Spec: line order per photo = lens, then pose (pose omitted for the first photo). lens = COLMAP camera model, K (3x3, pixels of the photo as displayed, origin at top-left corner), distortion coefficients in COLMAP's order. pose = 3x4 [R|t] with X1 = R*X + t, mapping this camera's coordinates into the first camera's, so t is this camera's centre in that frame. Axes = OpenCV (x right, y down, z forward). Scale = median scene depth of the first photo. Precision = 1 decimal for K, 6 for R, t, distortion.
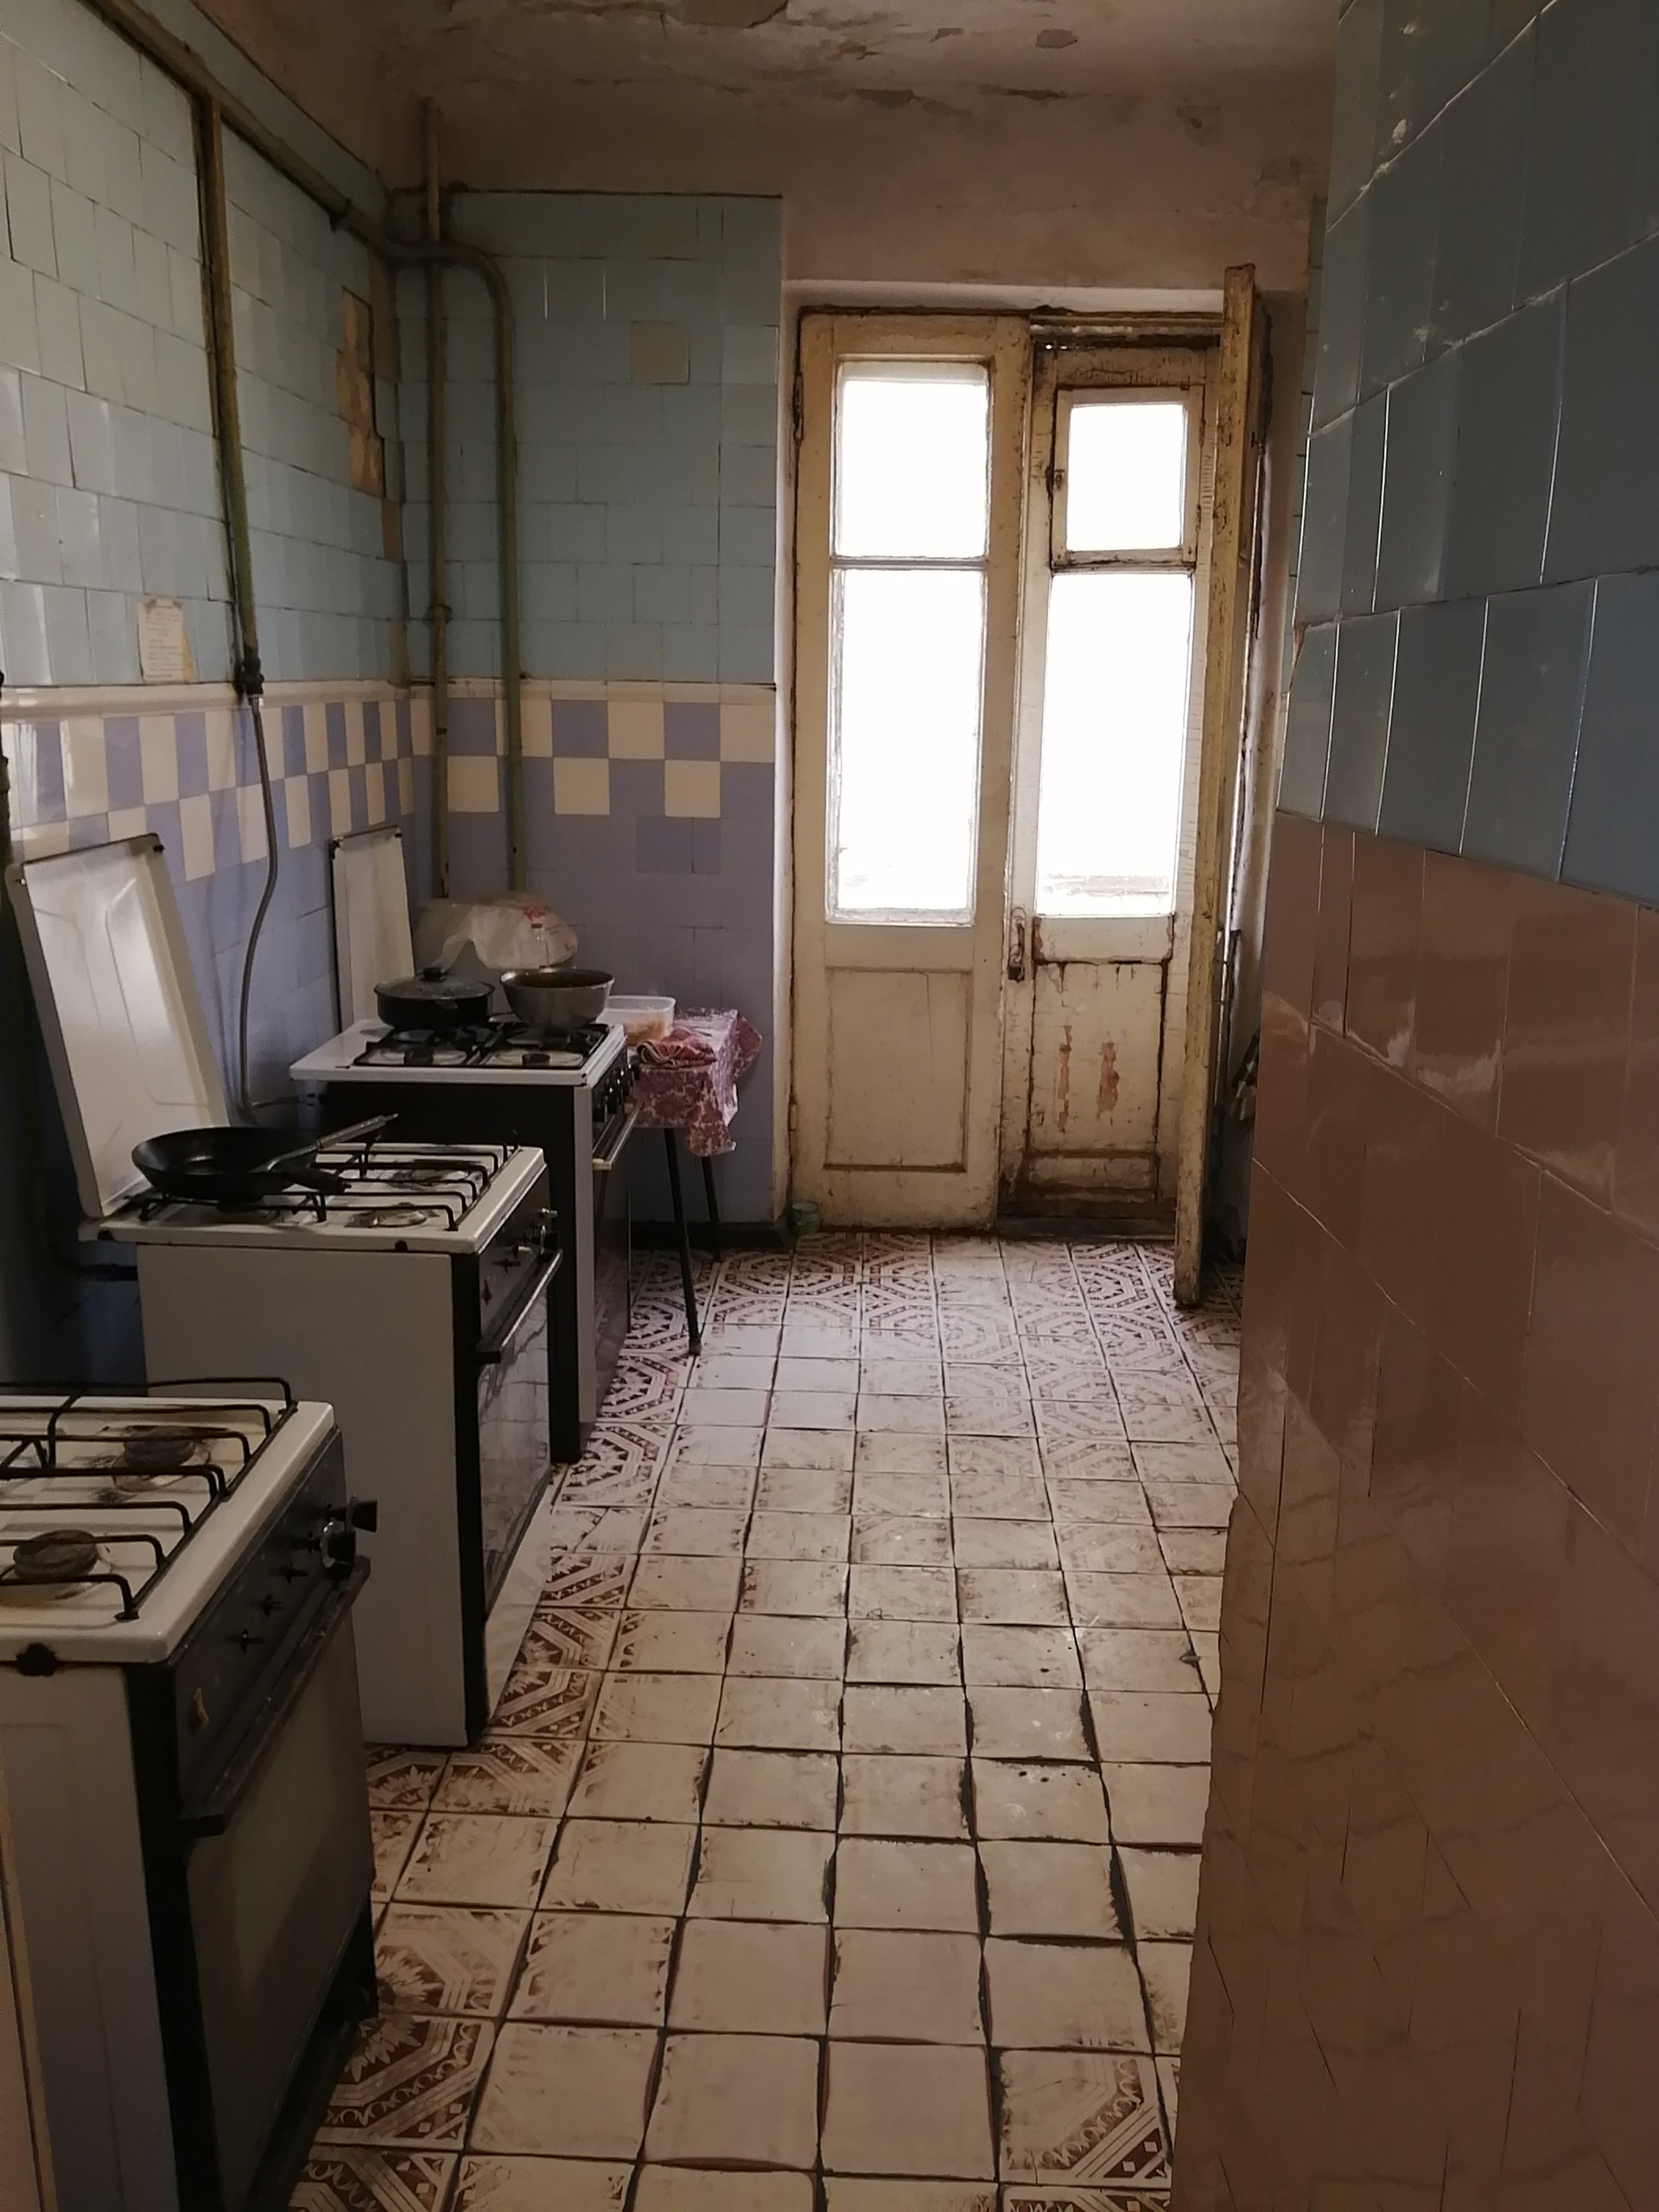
lens RADIAL K [[1741.4, 0, 839.5], [0, 1741.4, 1101.9], [0, 0, 1]] dist [-0.010041, -0.009091]
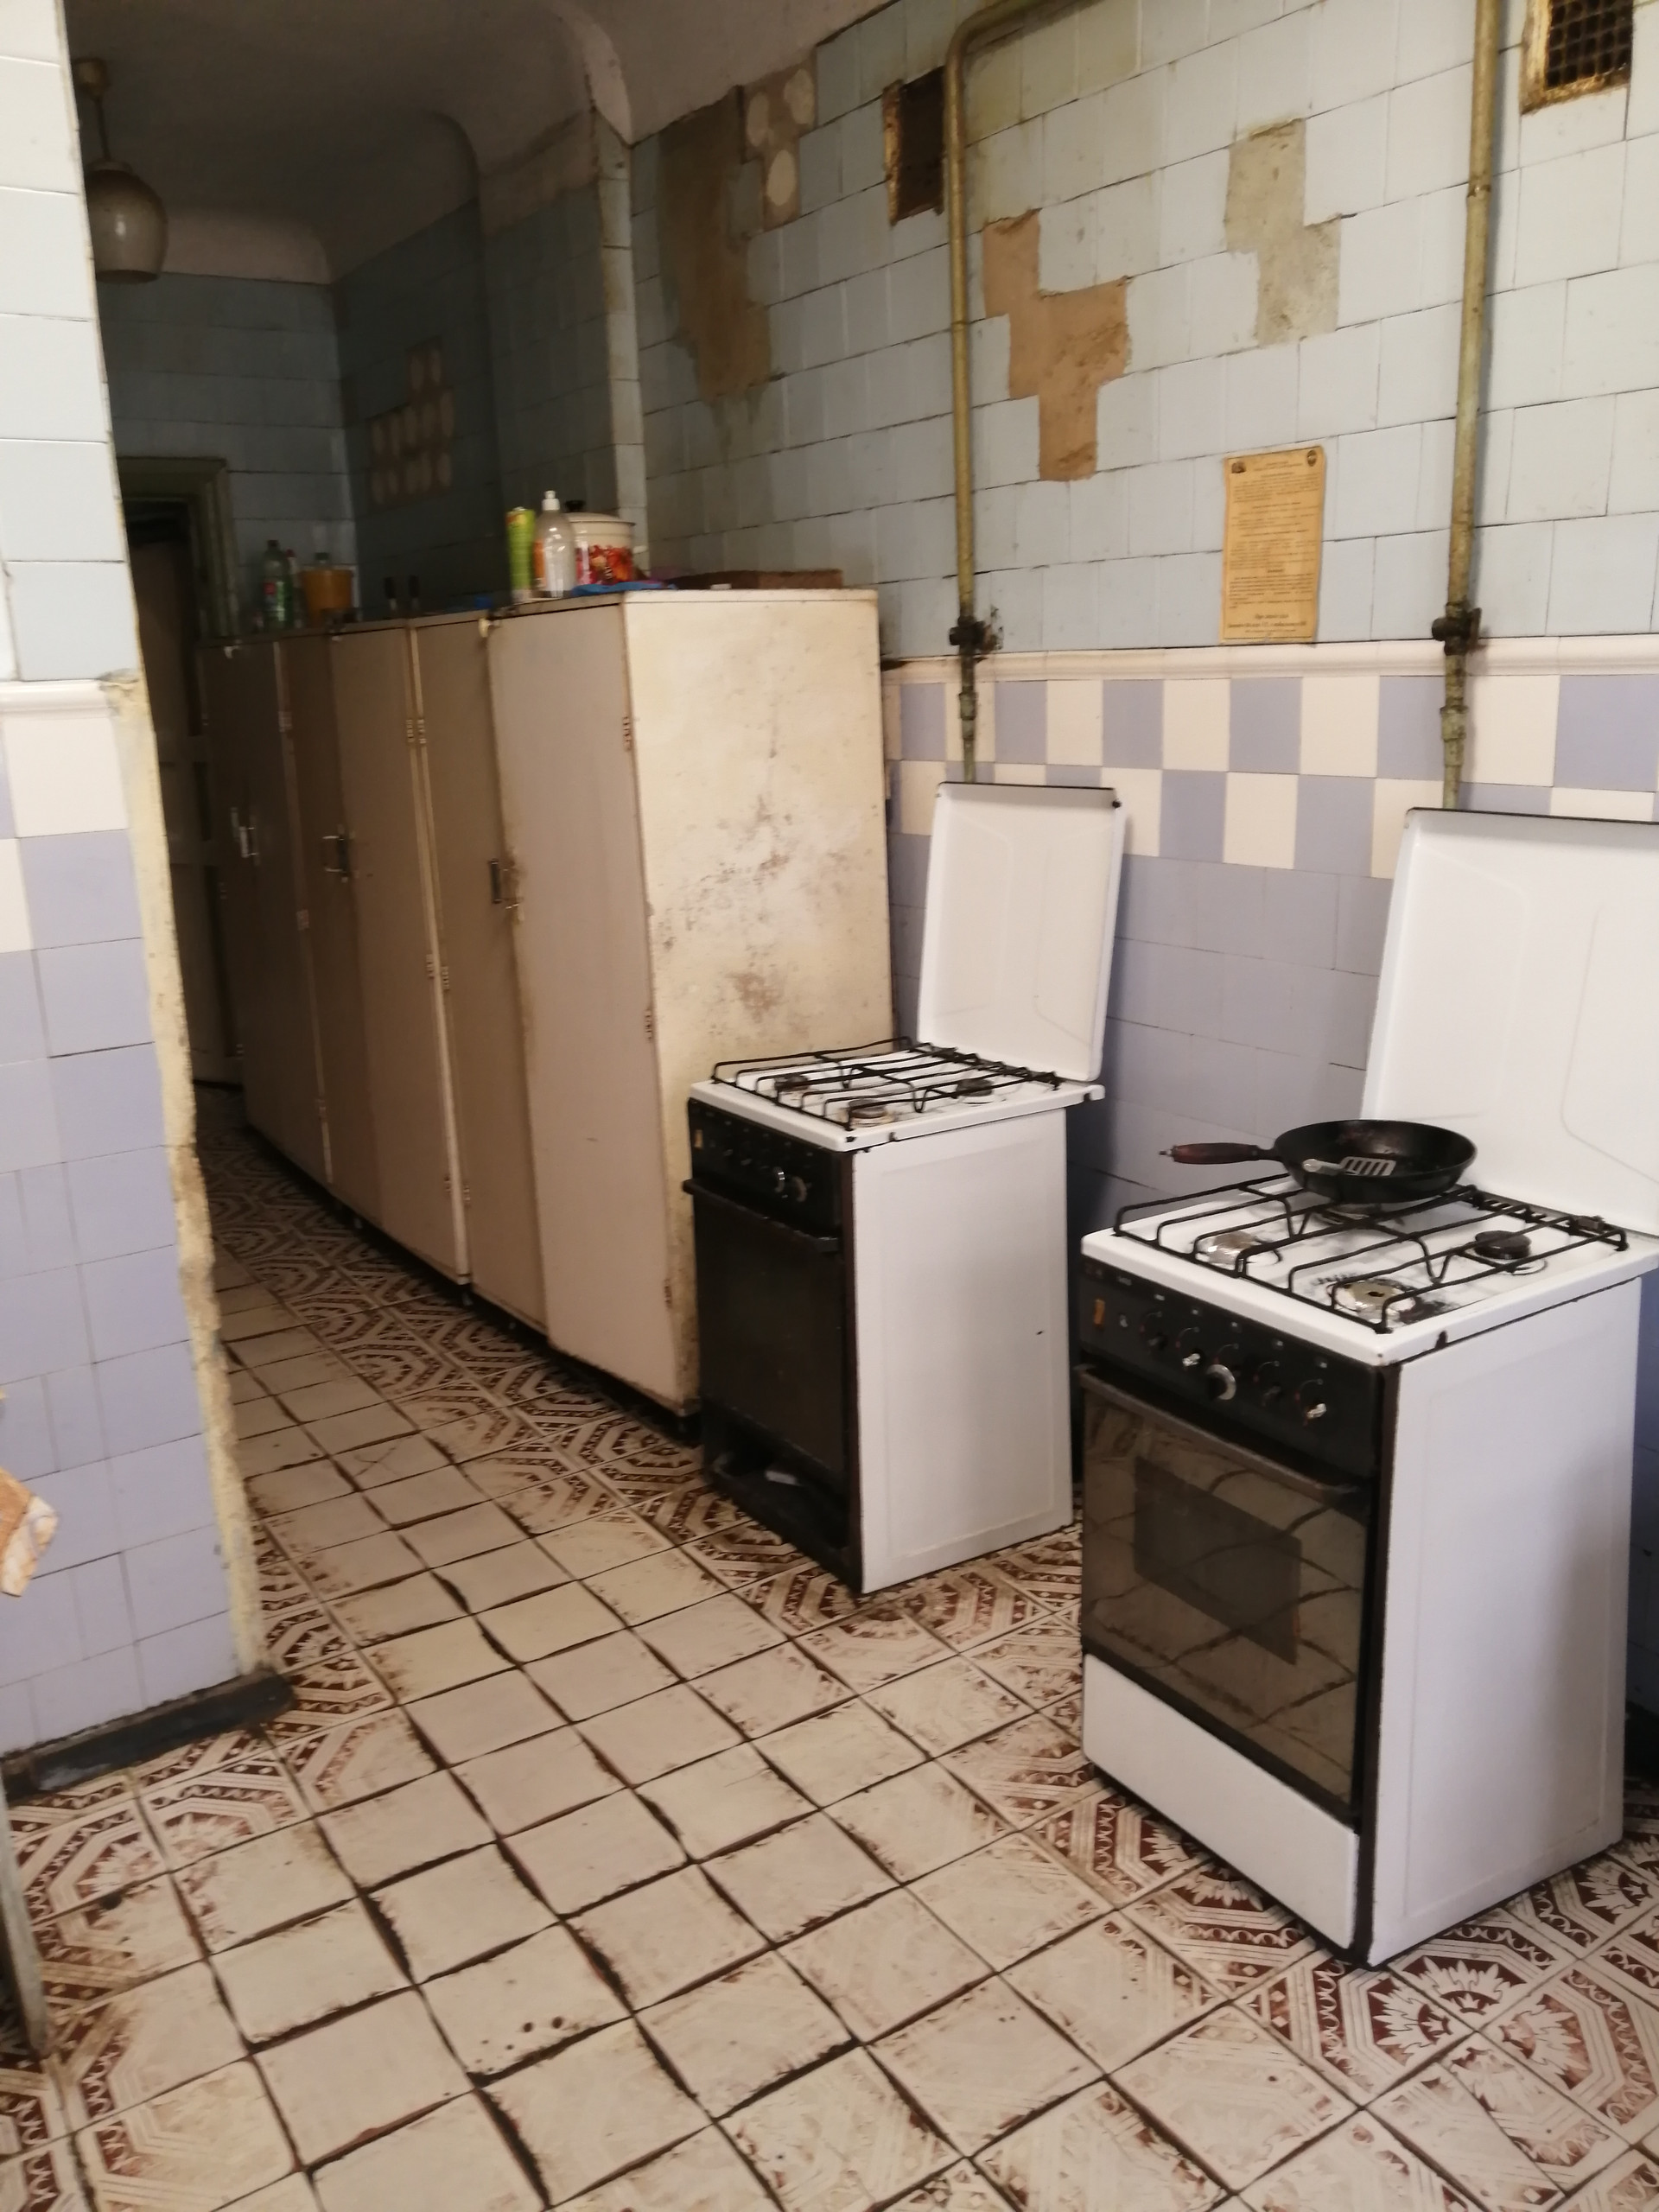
lens RADIAL K [[1754.8, 0, 835.1], [0, 1754.8, 1049.7], [0, 0, 1]] dist [0.061811, -0.006181]
pose [[-0.812094, 0.140801, -0.566284, 0.424071], [-0.111421, 0.915180, 0.387337, -0.371761], [0.572790, 0.377650, -0.727524, 1.577280]]
